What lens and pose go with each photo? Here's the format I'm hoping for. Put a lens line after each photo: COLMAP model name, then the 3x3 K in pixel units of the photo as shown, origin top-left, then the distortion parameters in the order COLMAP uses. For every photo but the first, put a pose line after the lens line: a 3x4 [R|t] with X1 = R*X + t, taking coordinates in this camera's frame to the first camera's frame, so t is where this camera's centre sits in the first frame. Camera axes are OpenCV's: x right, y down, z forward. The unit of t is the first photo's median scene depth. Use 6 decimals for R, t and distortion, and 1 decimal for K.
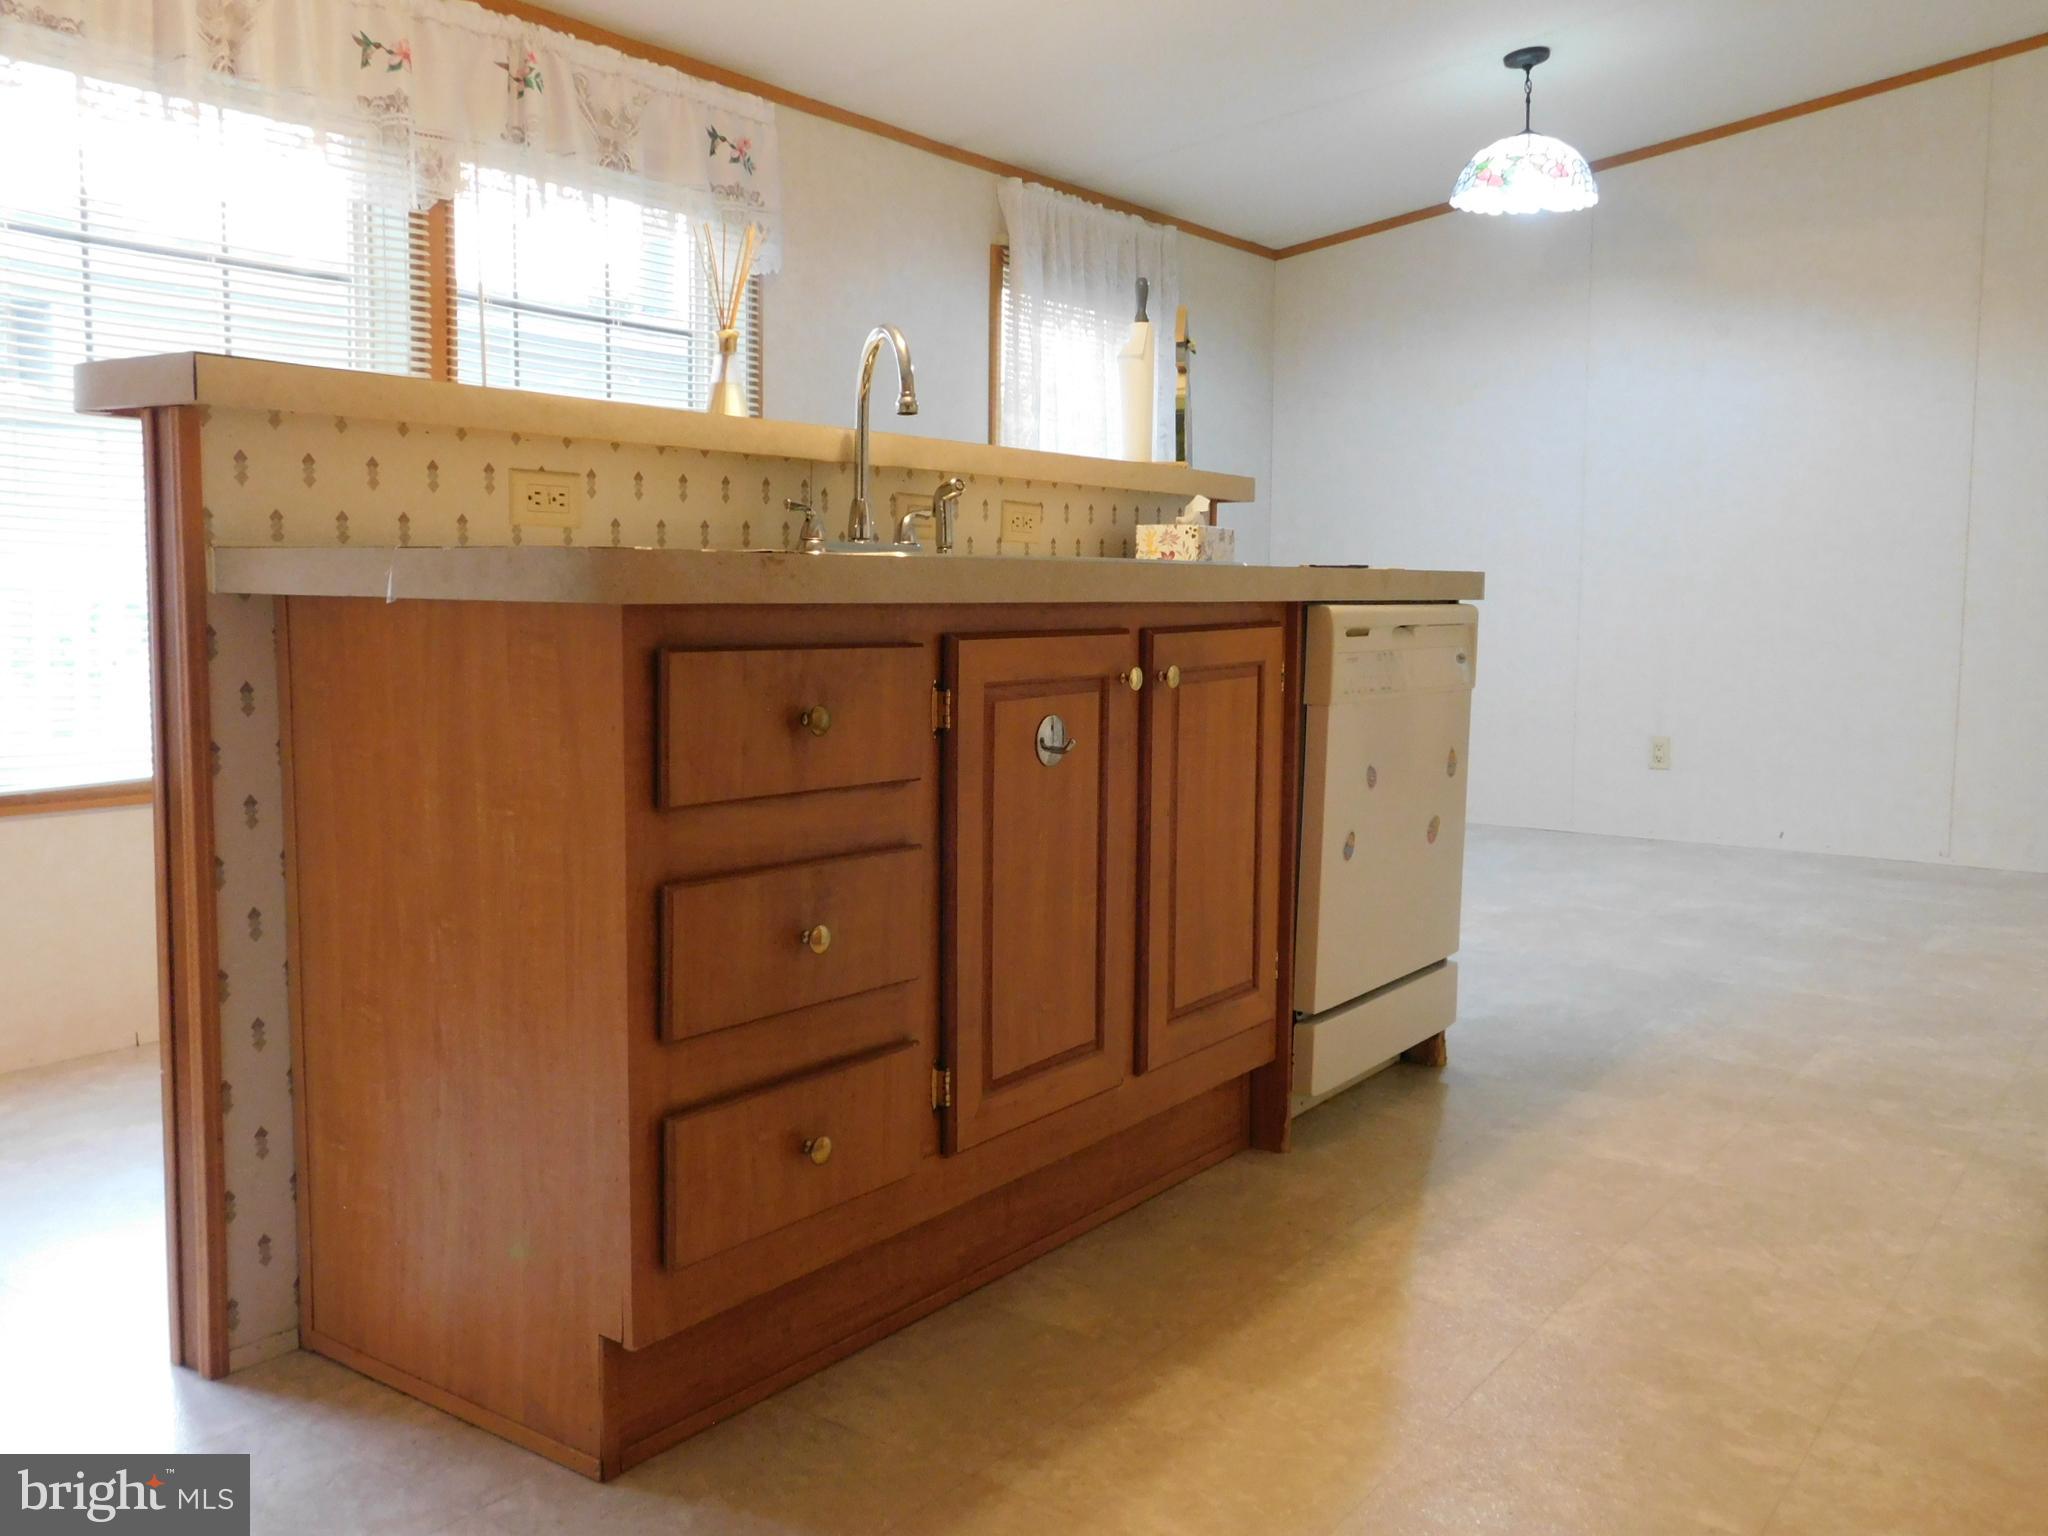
lens RADIAL K [[1792.2, 0, 1020.6], [0, 1792.2, 768.8], [0, 0, 1]] dist [-0.017817, 0.008946]
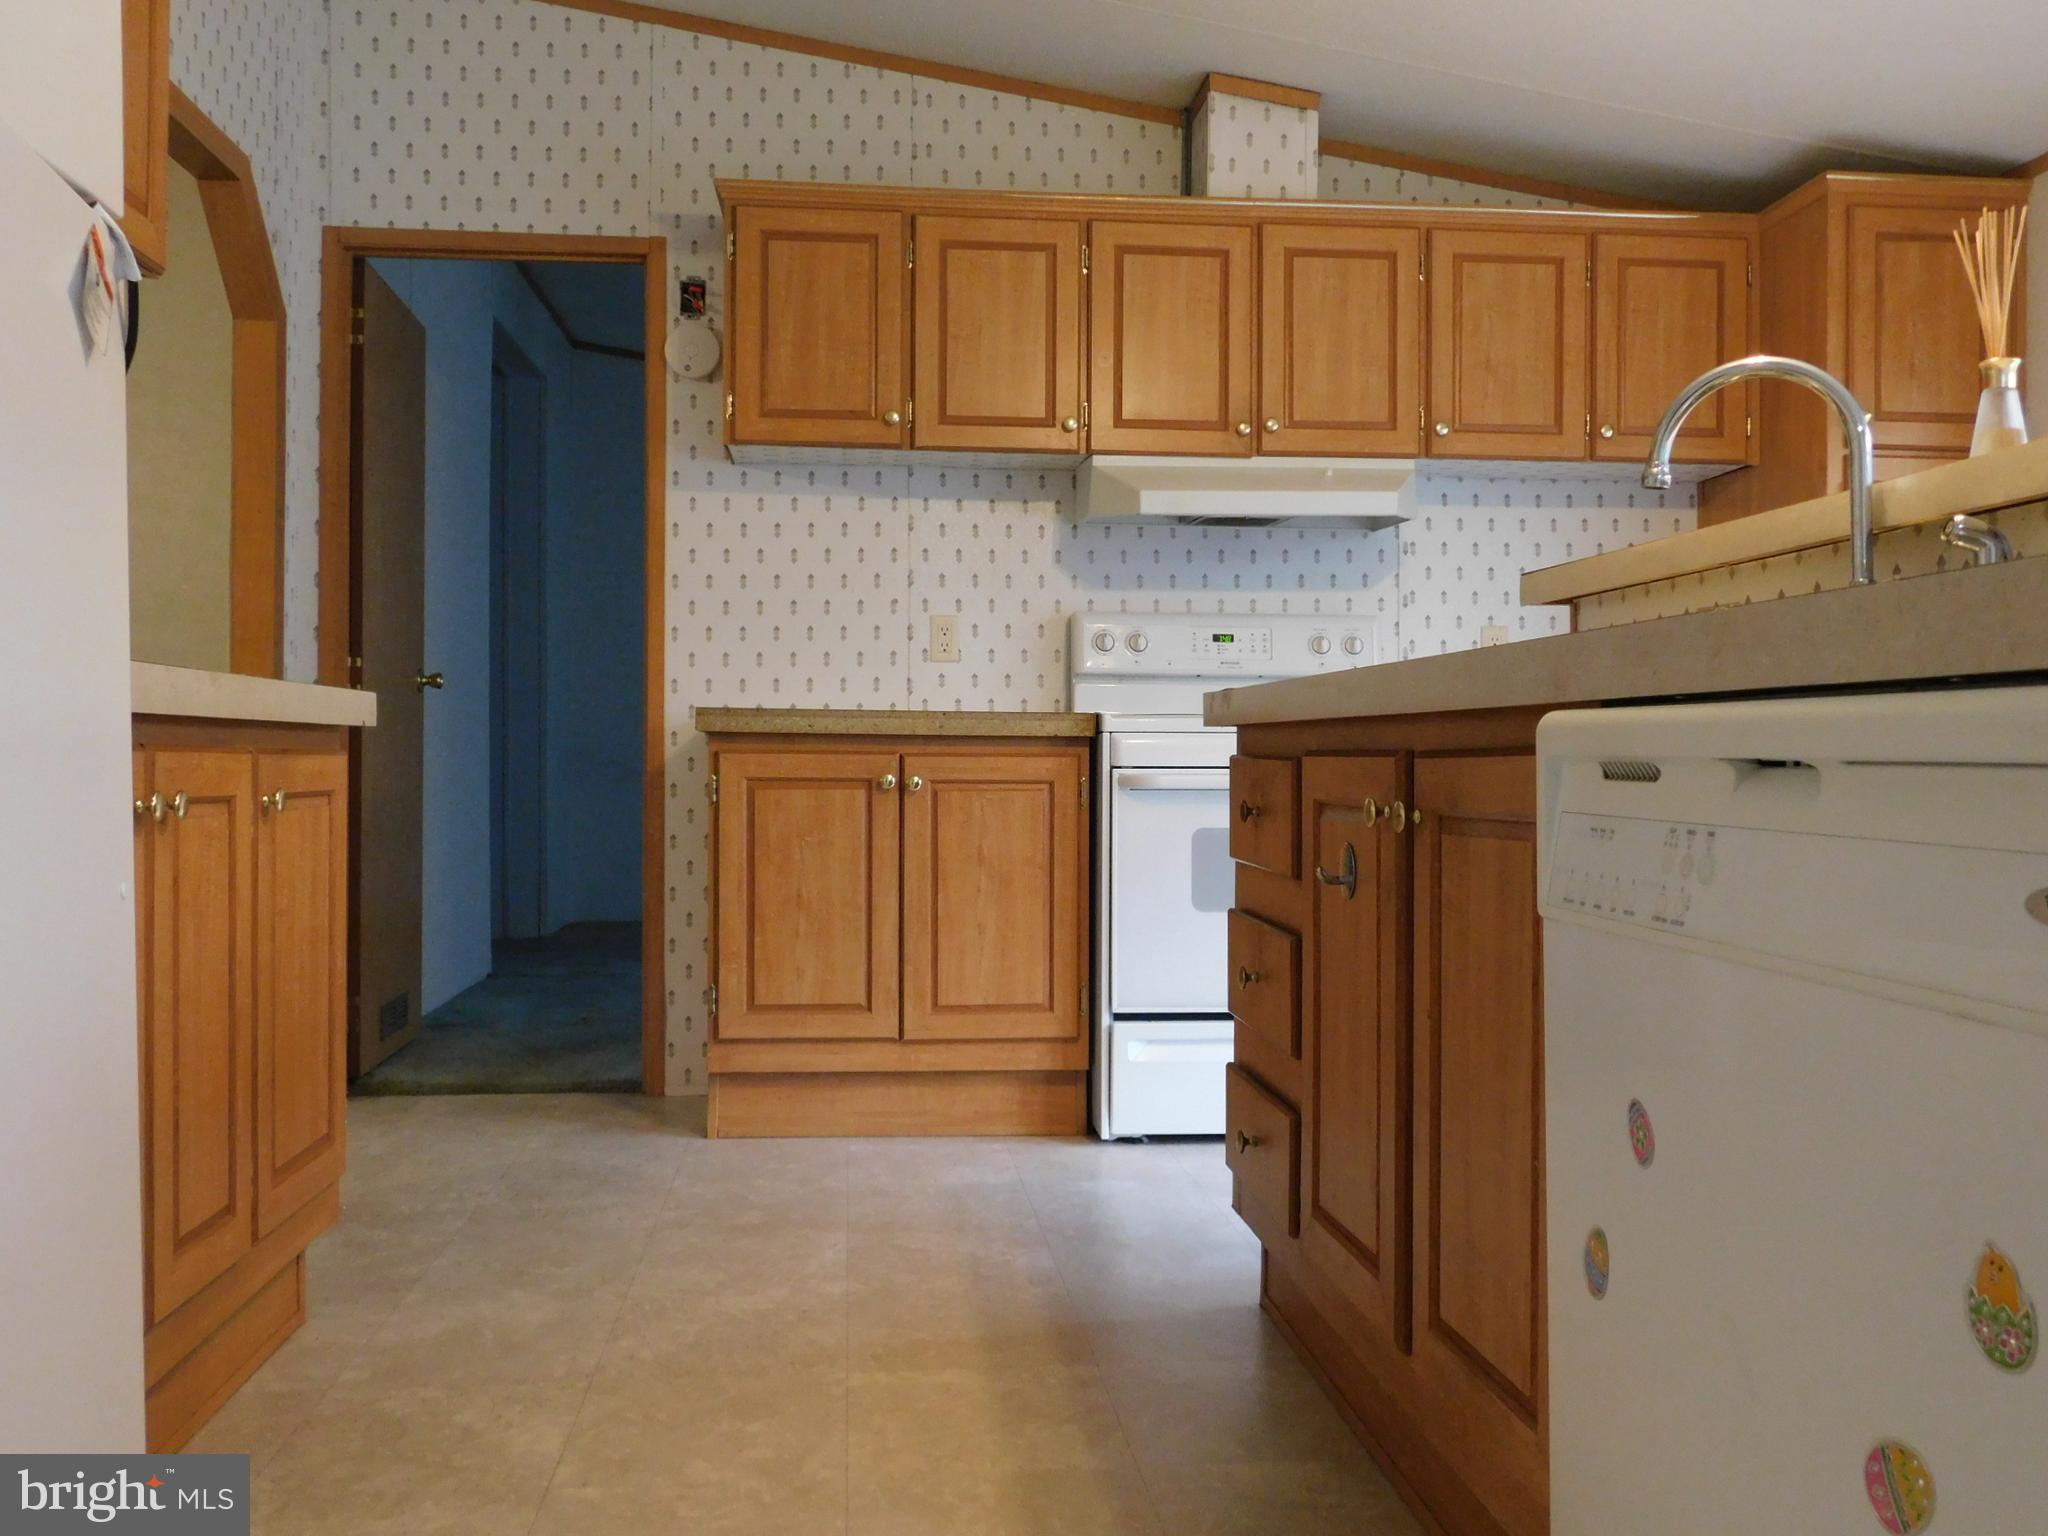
lens RADIAL K [[1792.2, 0, 1016.1], [0, 1792.2, 767.7], [0, 0, 1]] dist [-0.017817, 0.008946]
pose [[-0.761270, -0.017967, -0.648187, 0.803611], [-0.090752, 0.992730, 0.079067, -0.136293], [0.642053, 0.119016, -0.757366, 1.719800]]
